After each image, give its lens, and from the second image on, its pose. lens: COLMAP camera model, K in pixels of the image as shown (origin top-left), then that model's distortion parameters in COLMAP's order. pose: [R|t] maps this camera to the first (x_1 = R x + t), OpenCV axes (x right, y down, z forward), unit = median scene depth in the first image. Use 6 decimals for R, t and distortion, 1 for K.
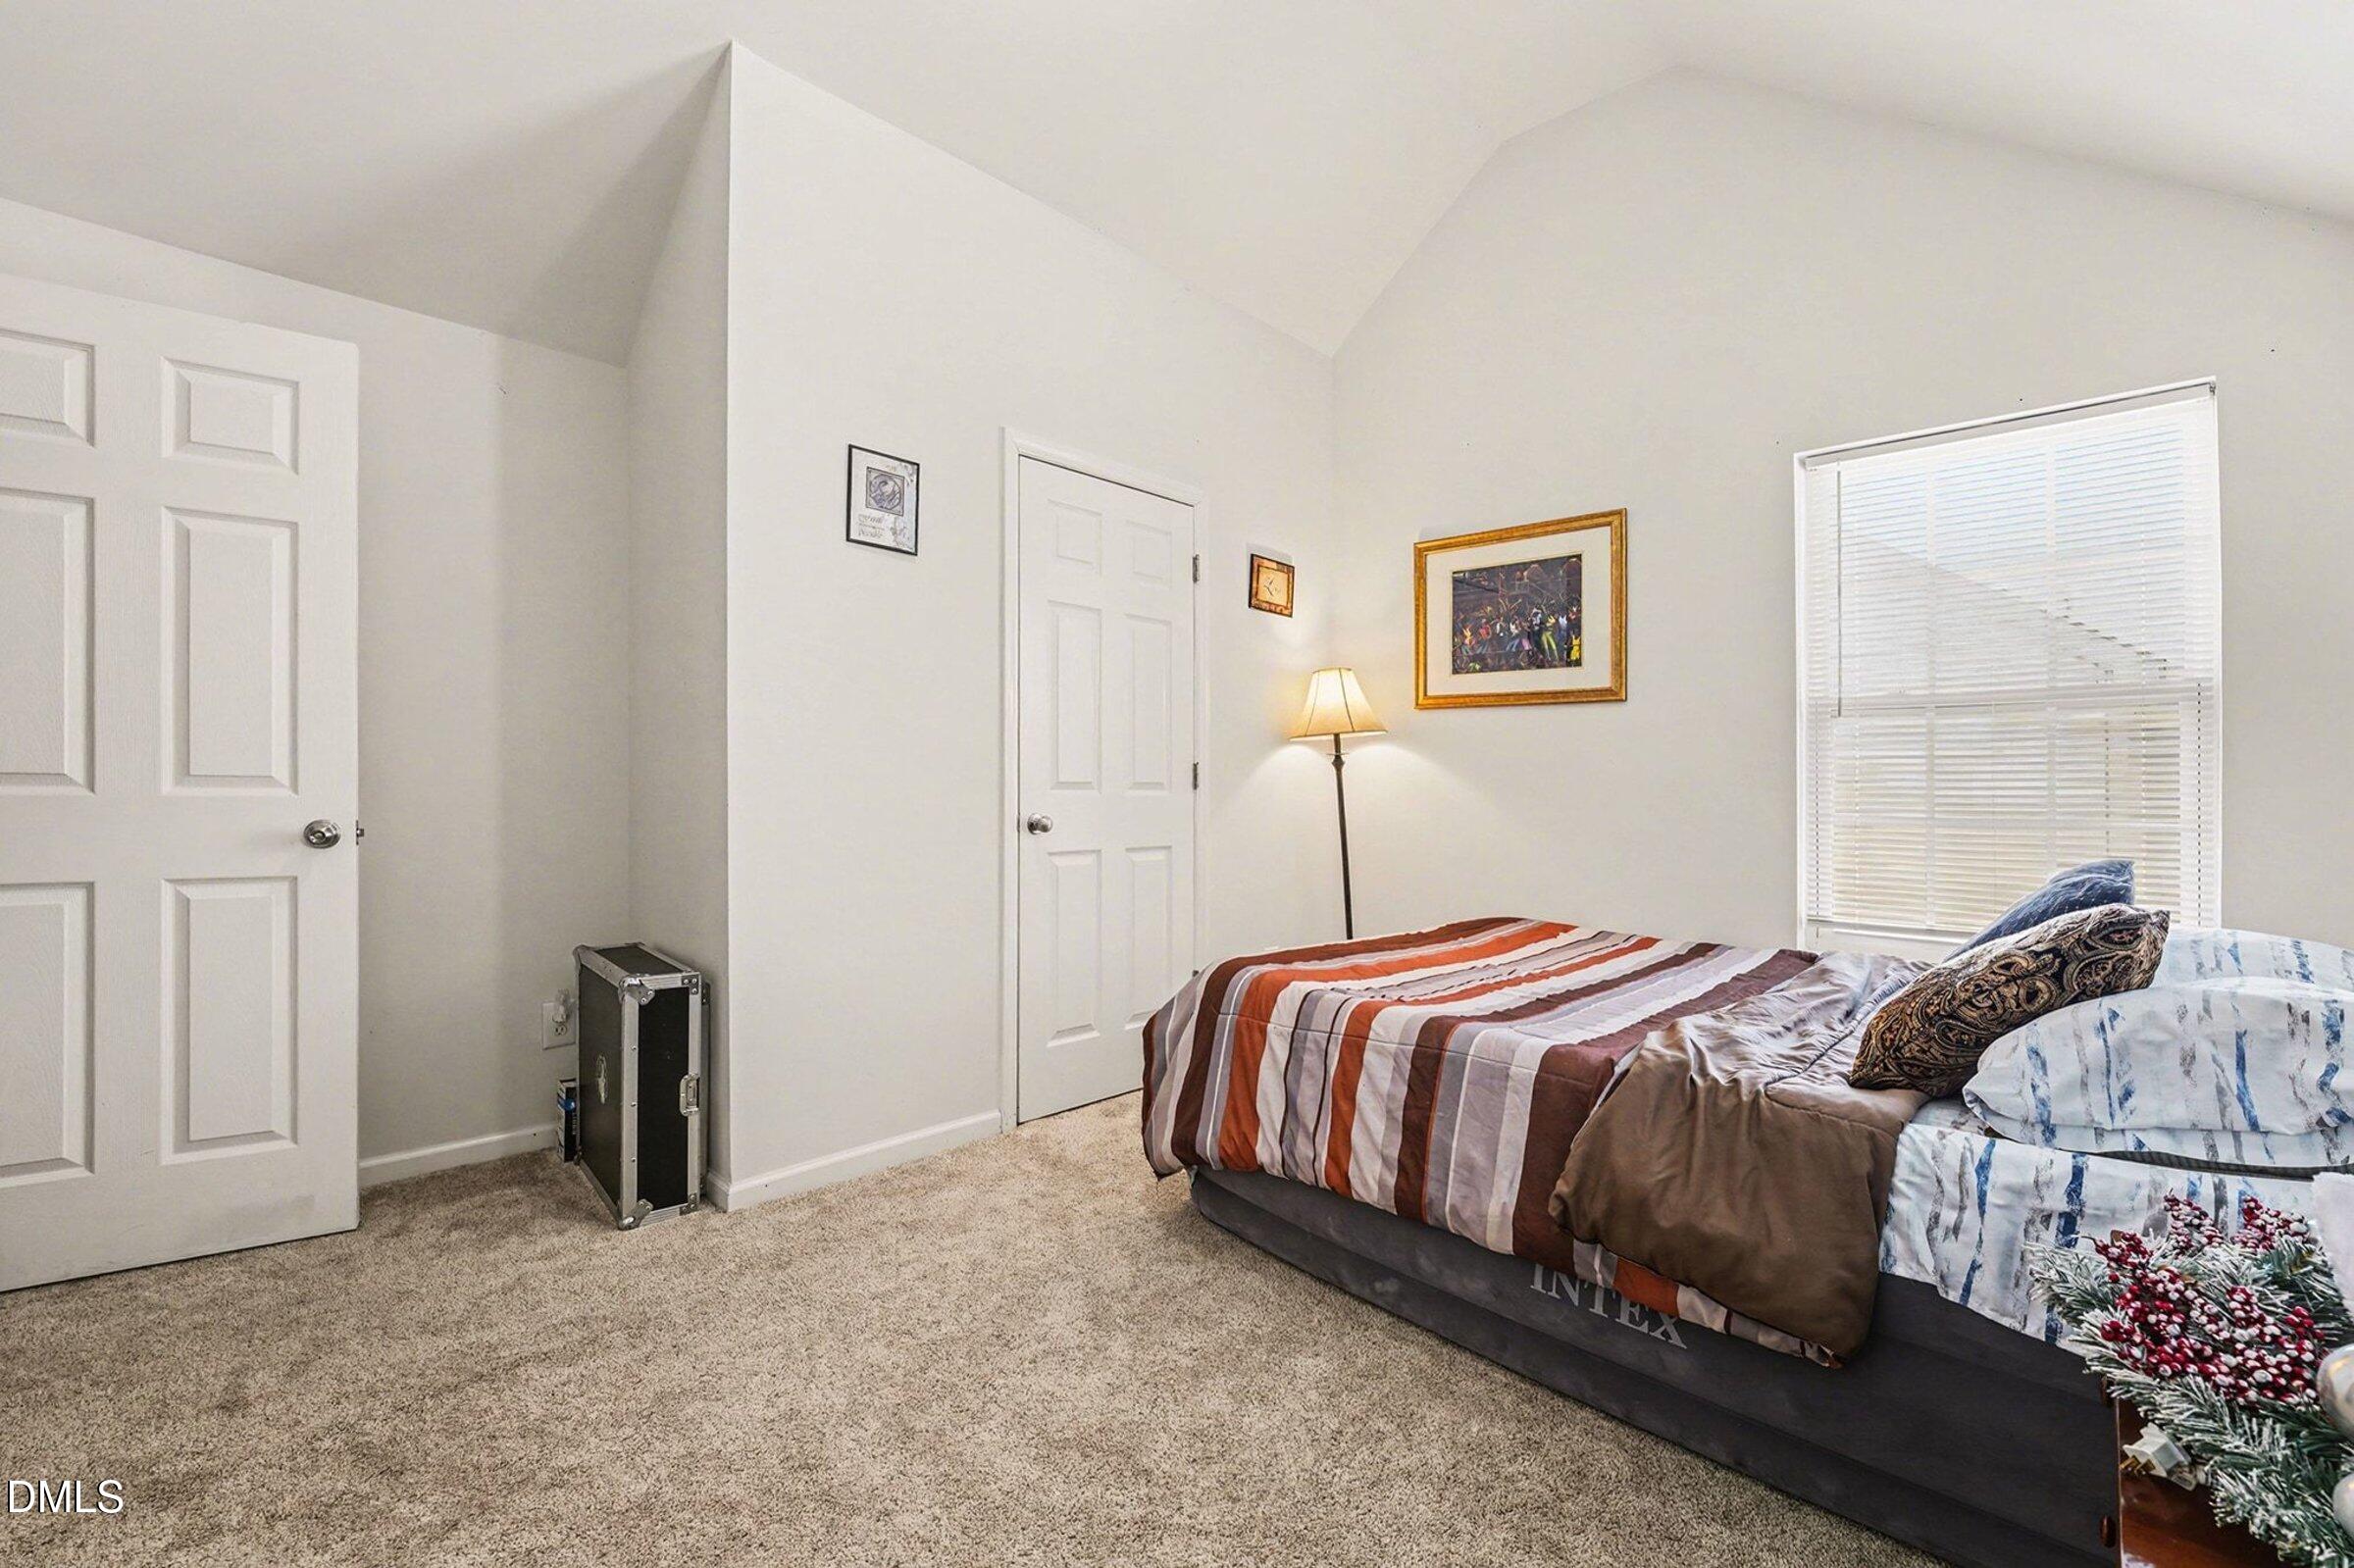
lens RADIAL K [[1017.6, 0, 1181.1], [0, 1017.6, 776.0], [0, 0, 1]] dist [-0.017811, -0.000338]
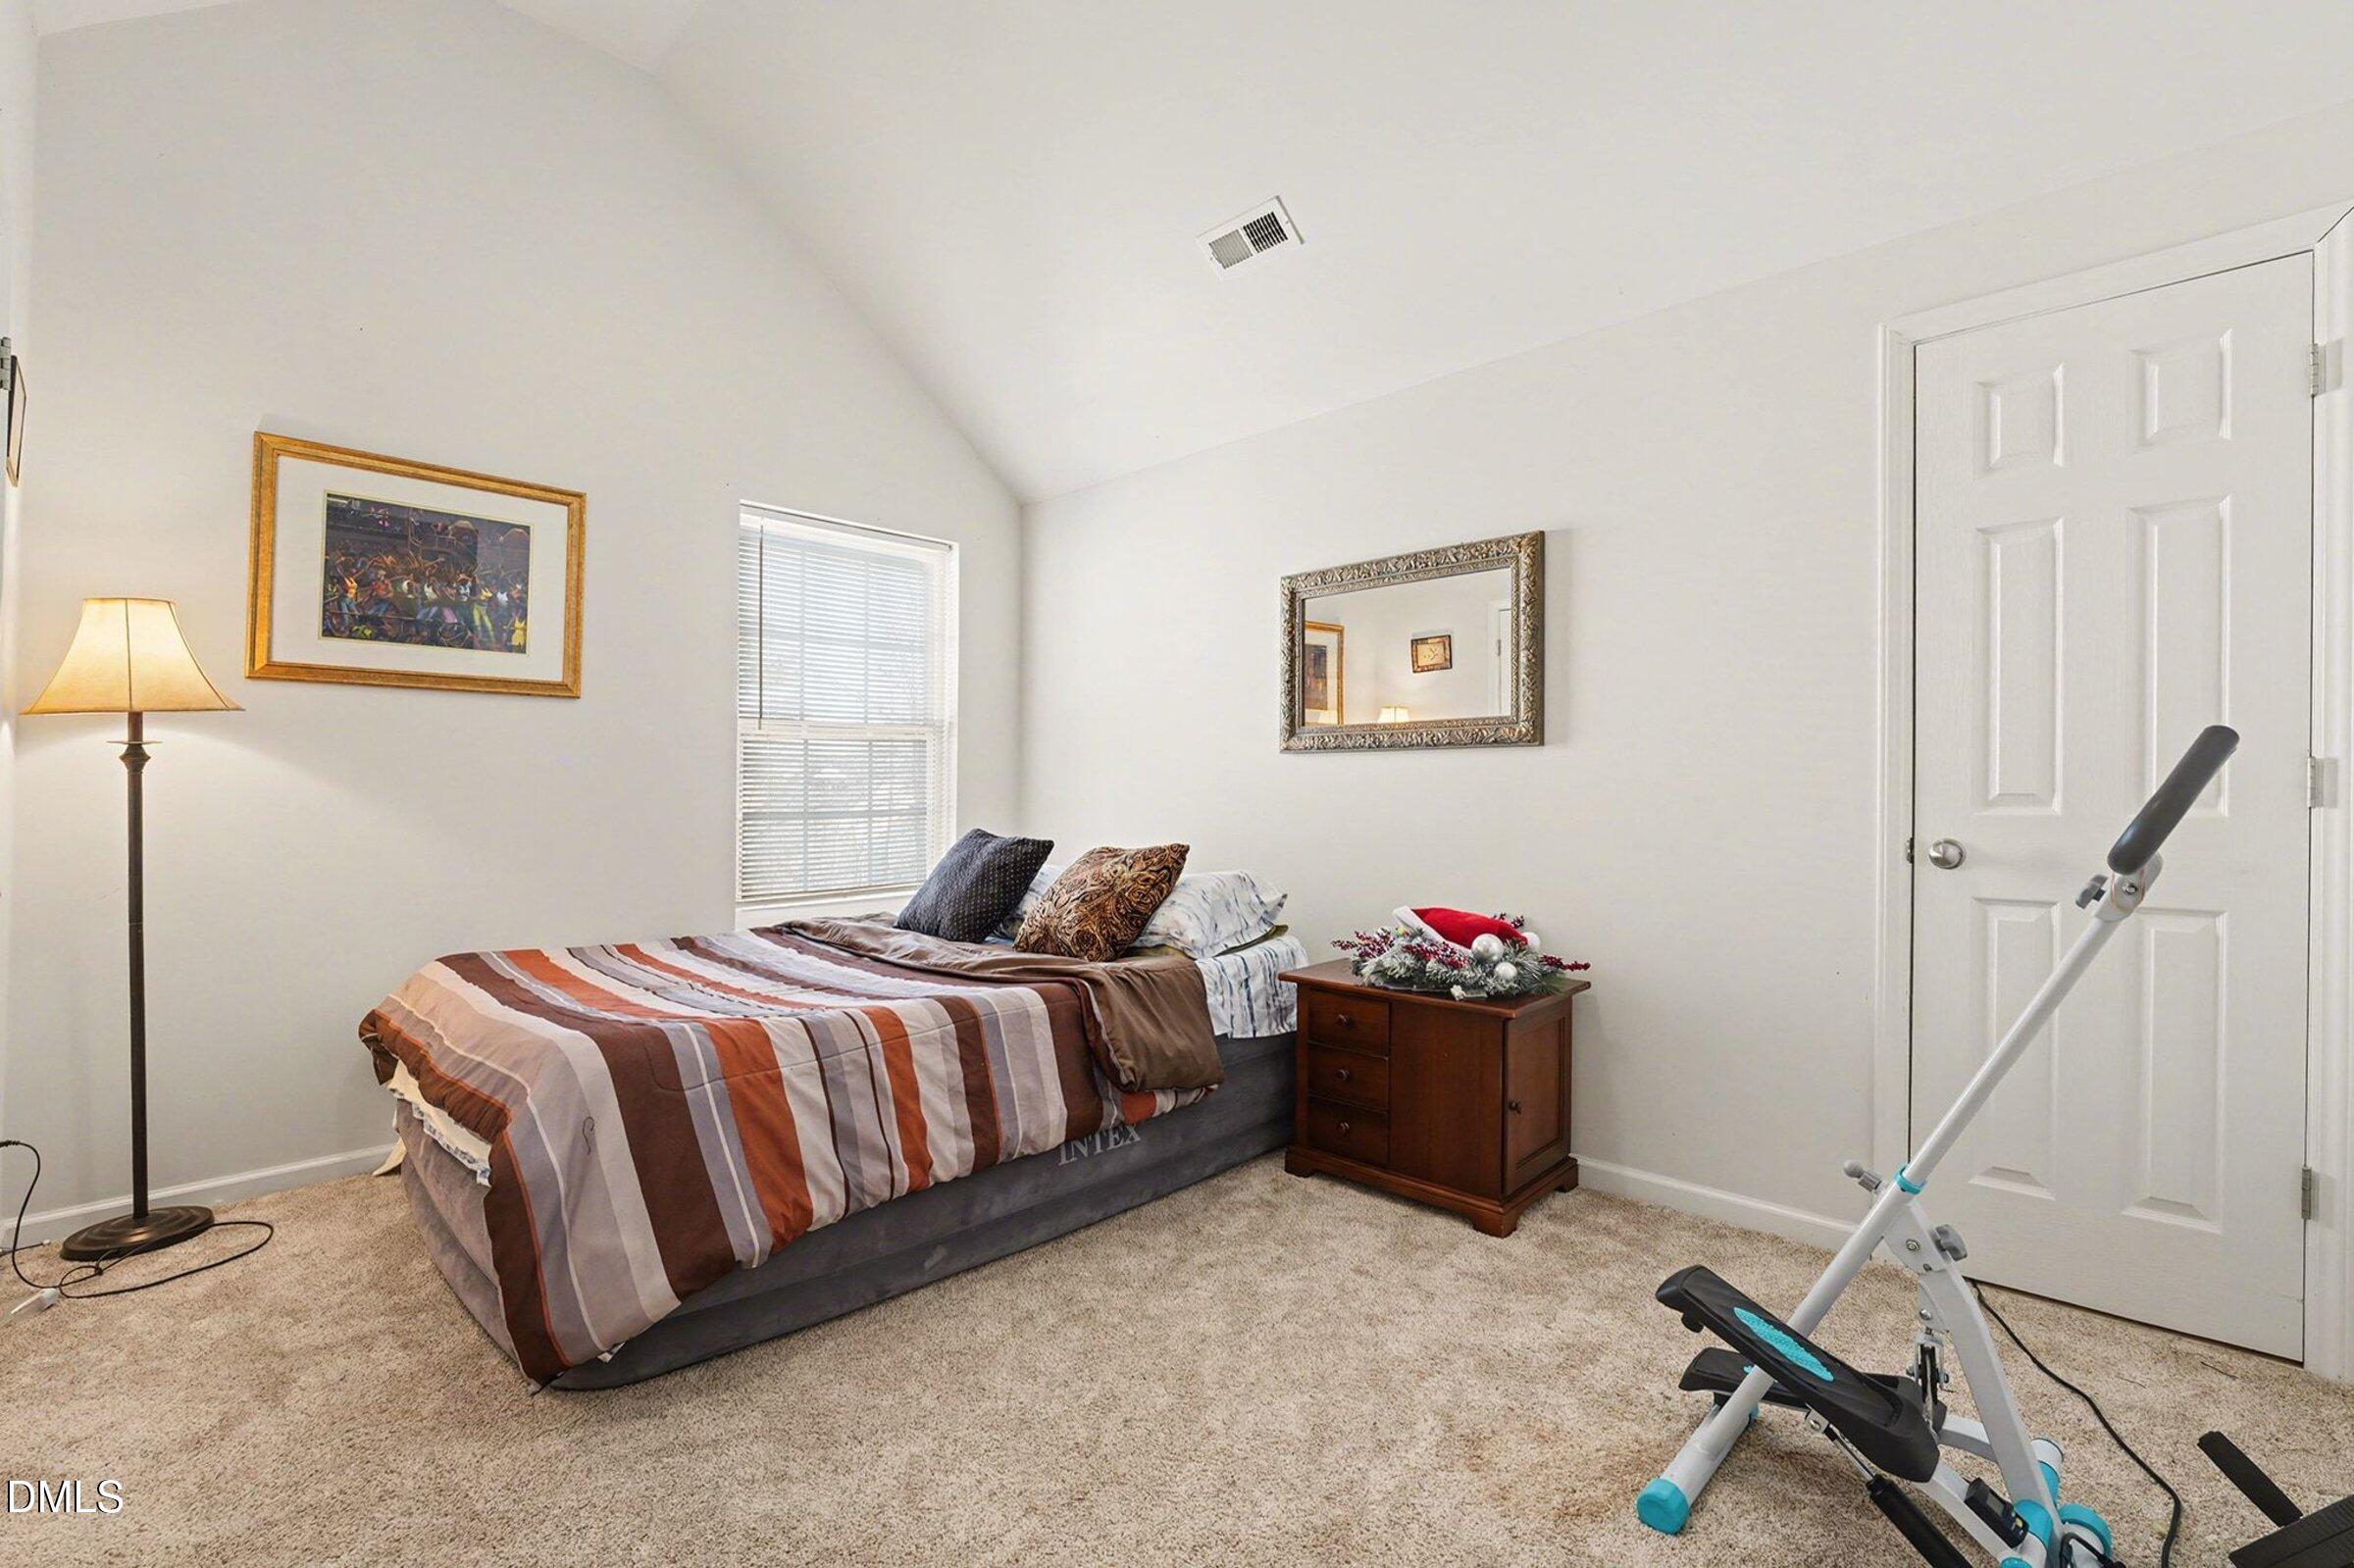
lens RADIAL K [[1080.7, 0, 1180.6], [0, 1080.7, 777.6], [0, 0, 1]] dist [-0.000617, -0.000212]
pose [[-0.030641, -0.005015, 0.999518, -0.572477], [-0.001545, 0.999986, 0.004970, -0.006060], [-0.999529, -0.001392, -0.030648, 0.469946]]
